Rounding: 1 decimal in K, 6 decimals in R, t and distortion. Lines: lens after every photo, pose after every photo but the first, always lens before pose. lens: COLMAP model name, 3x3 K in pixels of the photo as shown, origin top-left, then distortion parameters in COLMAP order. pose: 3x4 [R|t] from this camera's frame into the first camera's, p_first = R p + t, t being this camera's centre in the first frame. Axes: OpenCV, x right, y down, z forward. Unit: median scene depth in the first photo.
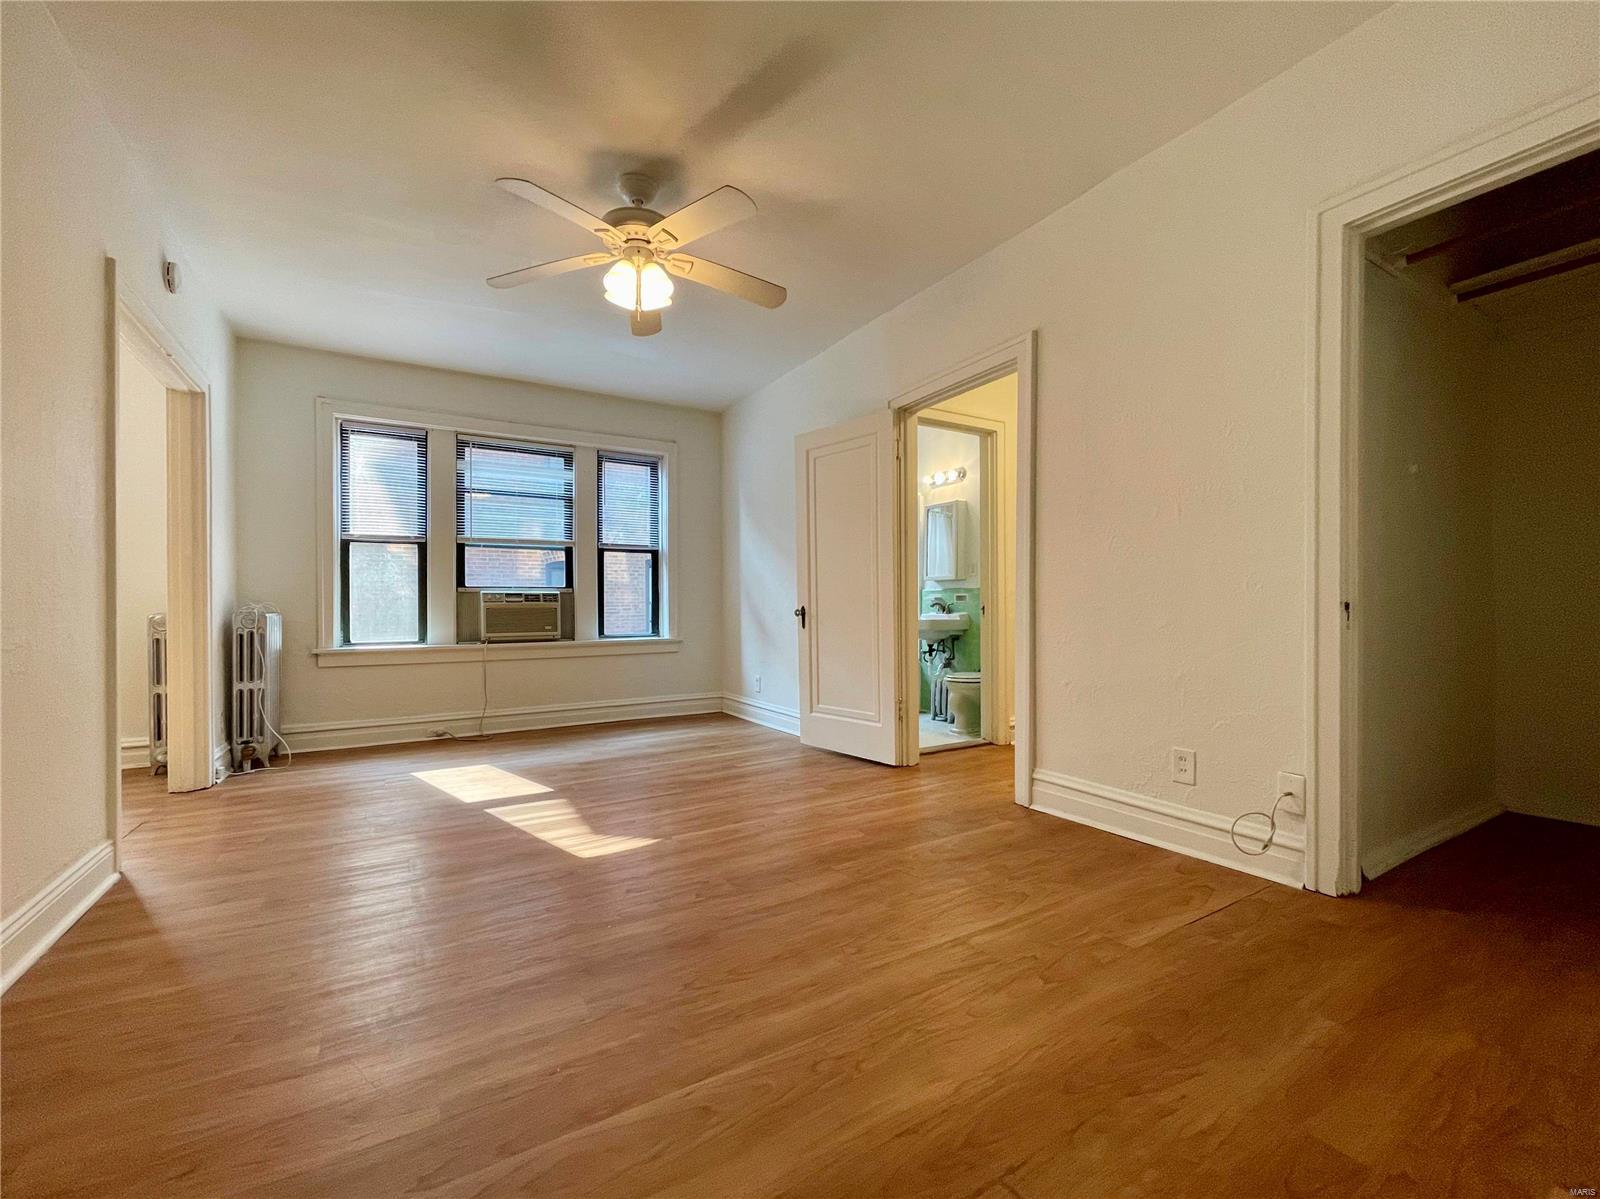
lens RADIAL K [[663.8, 0, 793.1], [0, 663.8, 604.9], [0, 0, 1]] dist [-0.000283, -0.000015]
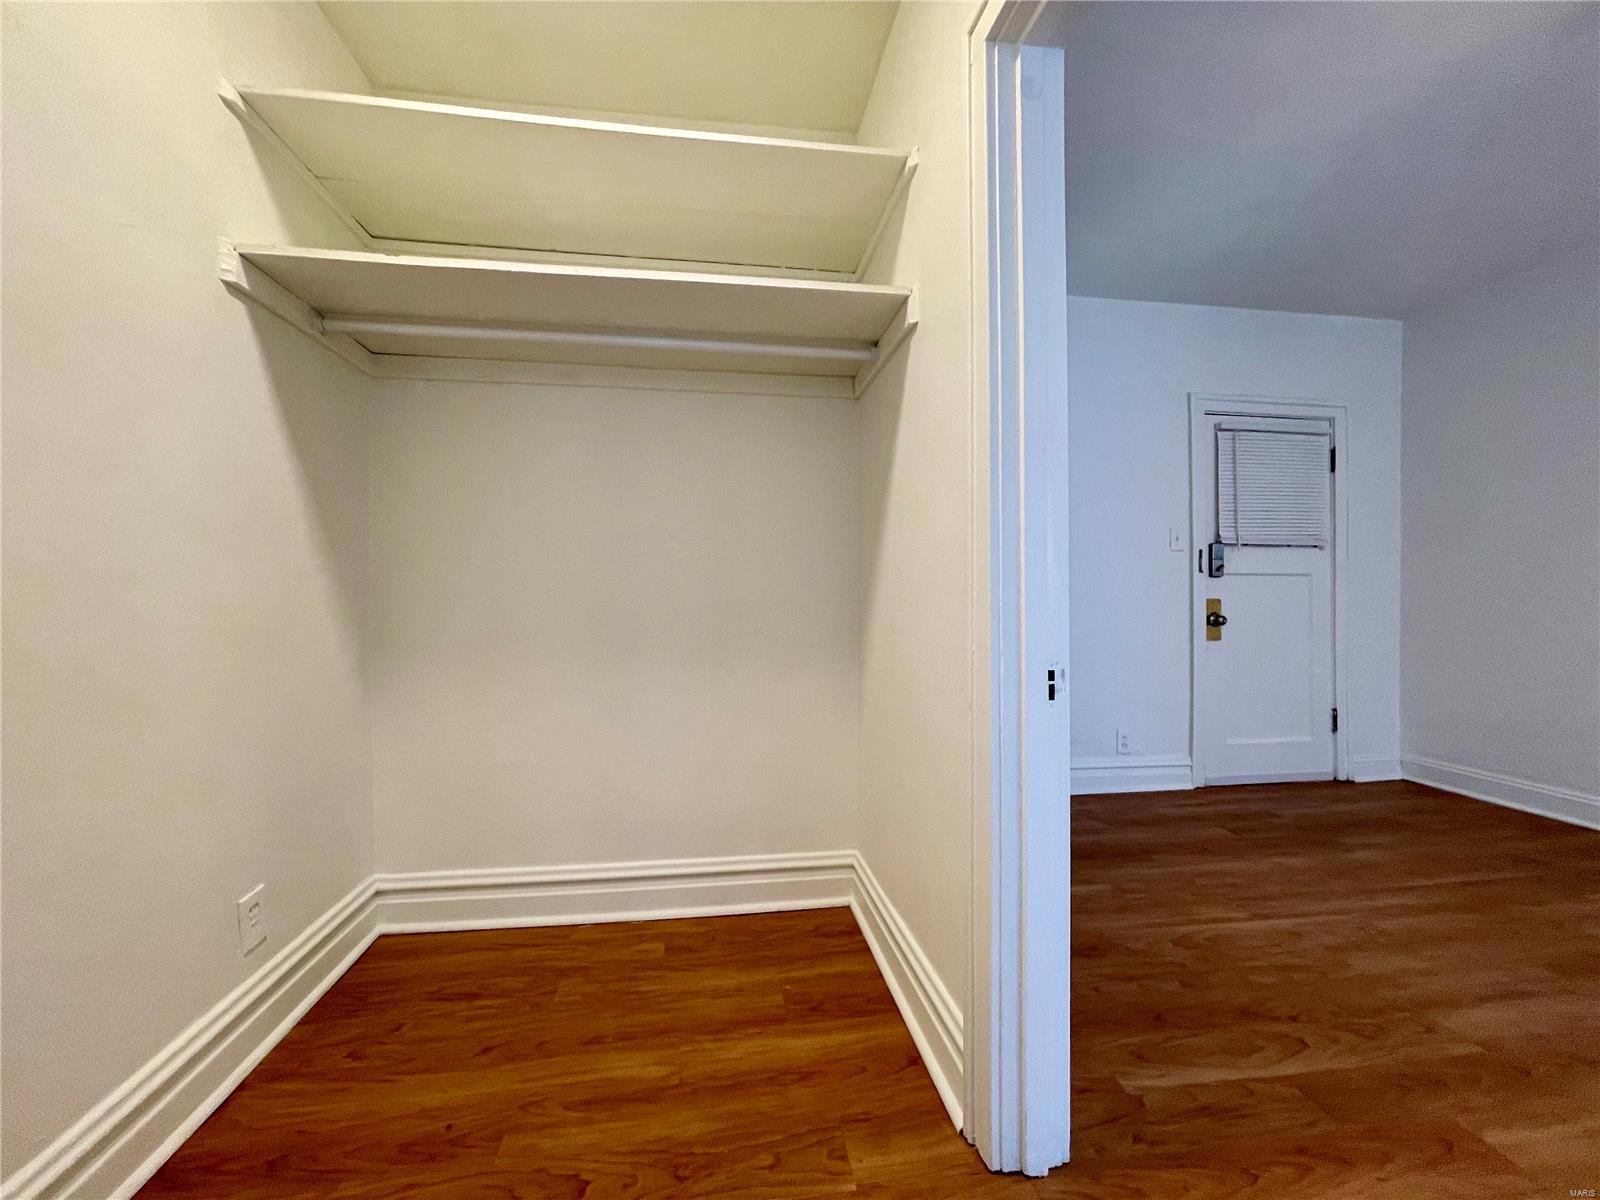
lens RADIAL K [[654.1, 0, 795.3], [0, 654.1, 600.1], [0, 0, 1]] dist [-0.001062, -0.000238]
pose [[-0.922870, 0.004486, 0.385085, 0.274641], [0.002694, 0.999983, -0.005194, -0.029057], [-0.385101, -0.003756, -0.922867, 1.168508]]
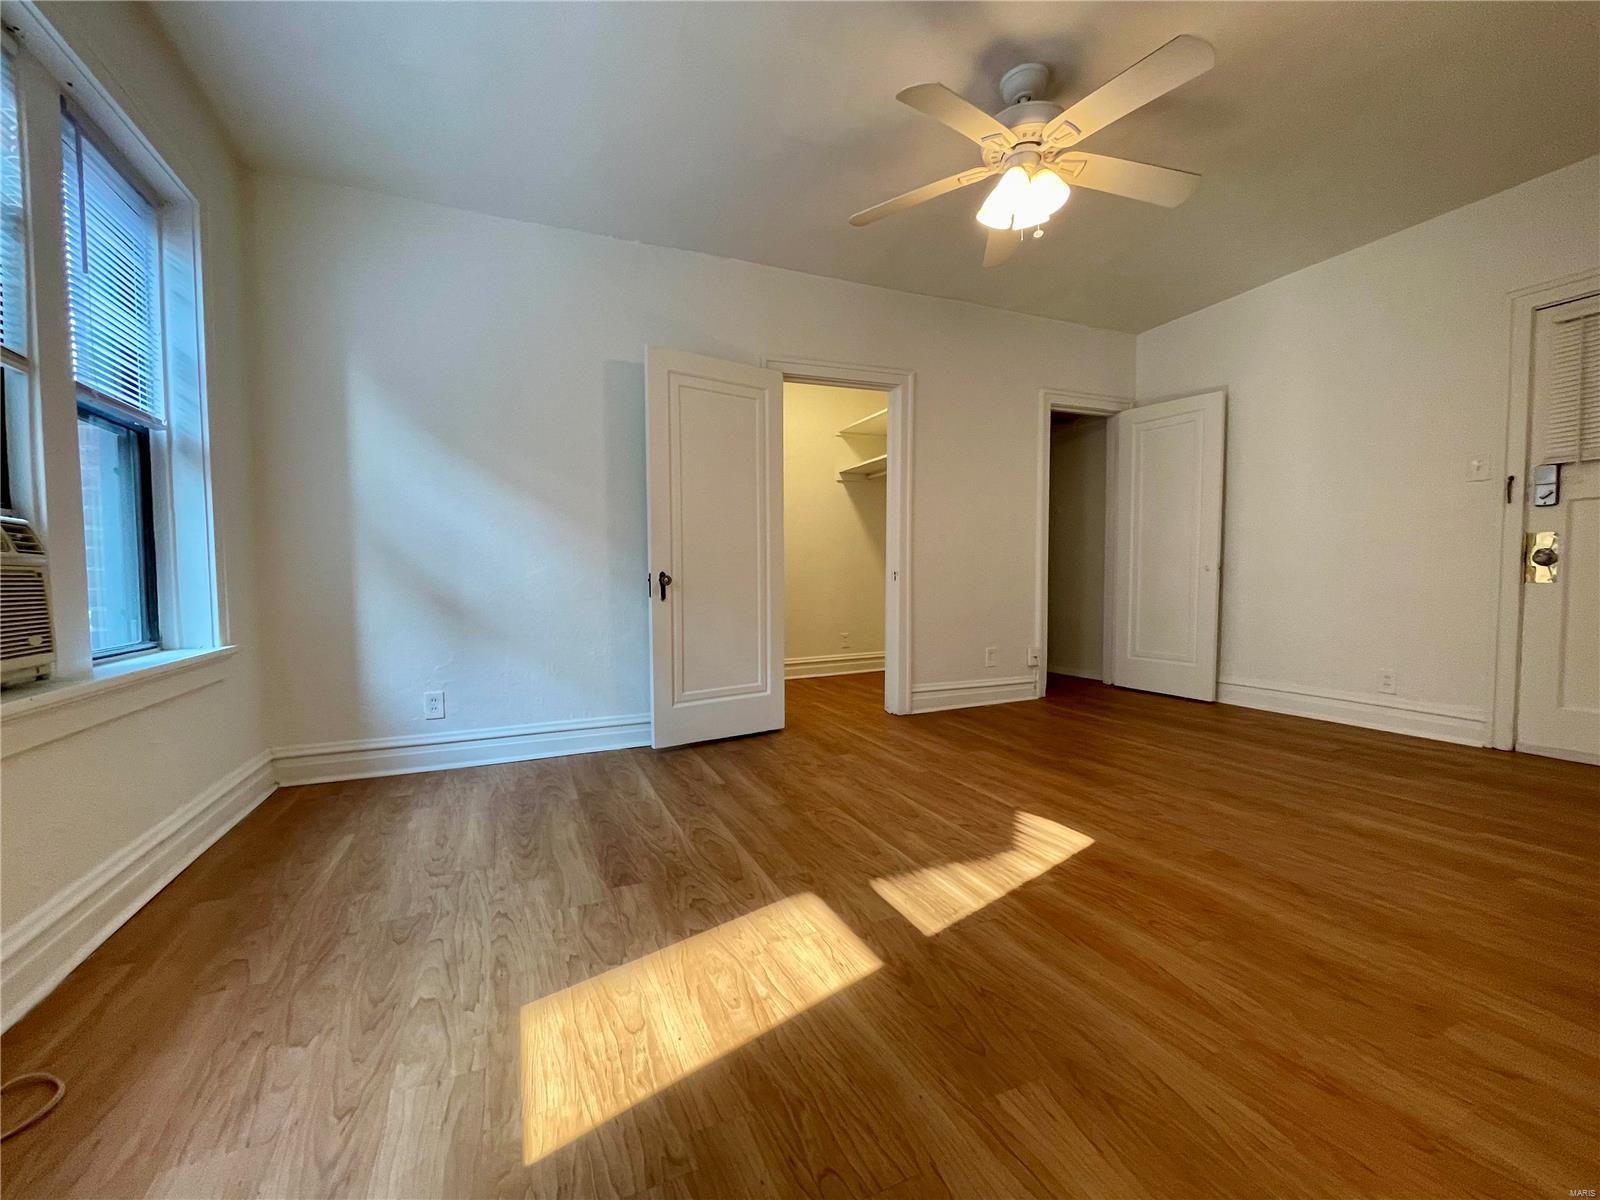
lens RADIAL K [[648.1, 0, 790.3], [0, 648.1, 605.7], [0, 0, 1]] dist [0.000516, 0.000105]
pose [[0.131815, -0.043736, 0.990309, -0.818609], [0.009547, 0.999036, 0.042851, 0.012207], [-0.991228, 0.003806, 0.132106, 0.857303]]
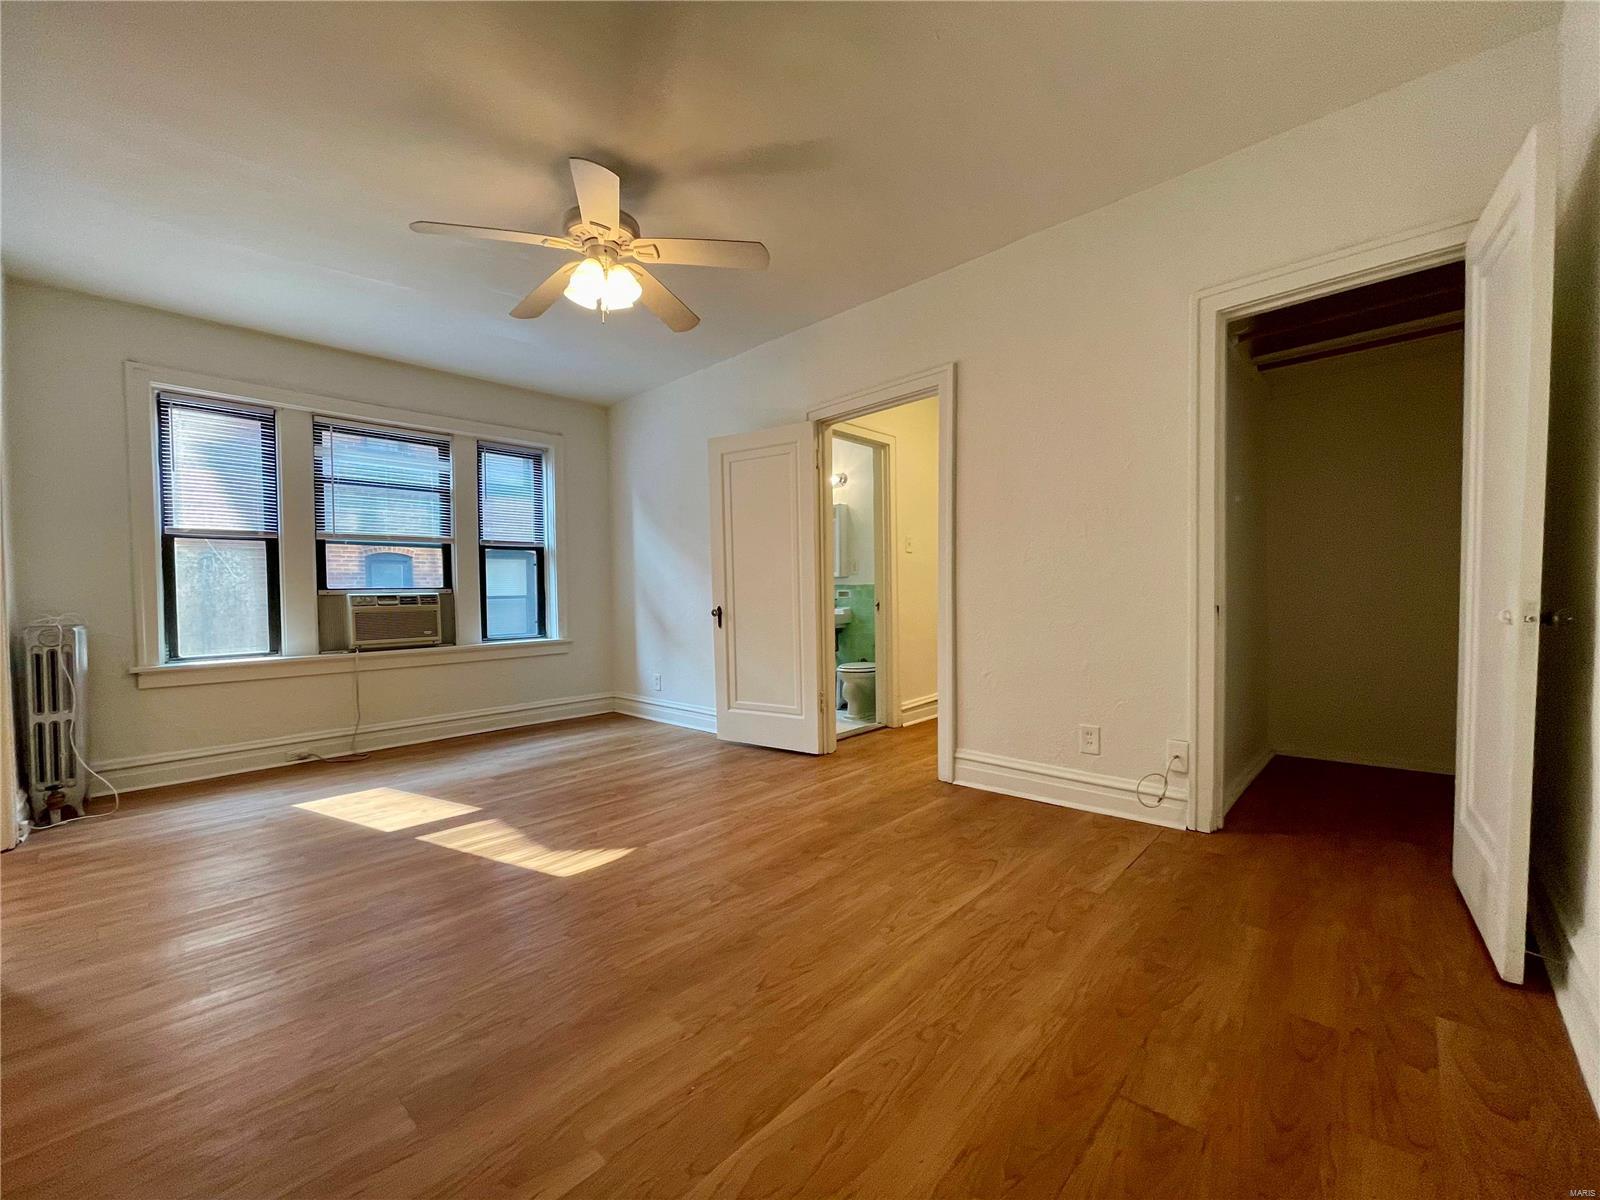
lens RADIAL K [[648.1, 0, 790.3], [0, 648.1, 605.7], [0, 0, 1]] dist [0.000516, 0.000105]
pose [[0.963870, -0.015874, 0.265899, -0.163551], [0.010418, 0.999706, 0.021916, -0.022393], [-0.266169, -0.018354, 0.963752, 0.002983]]
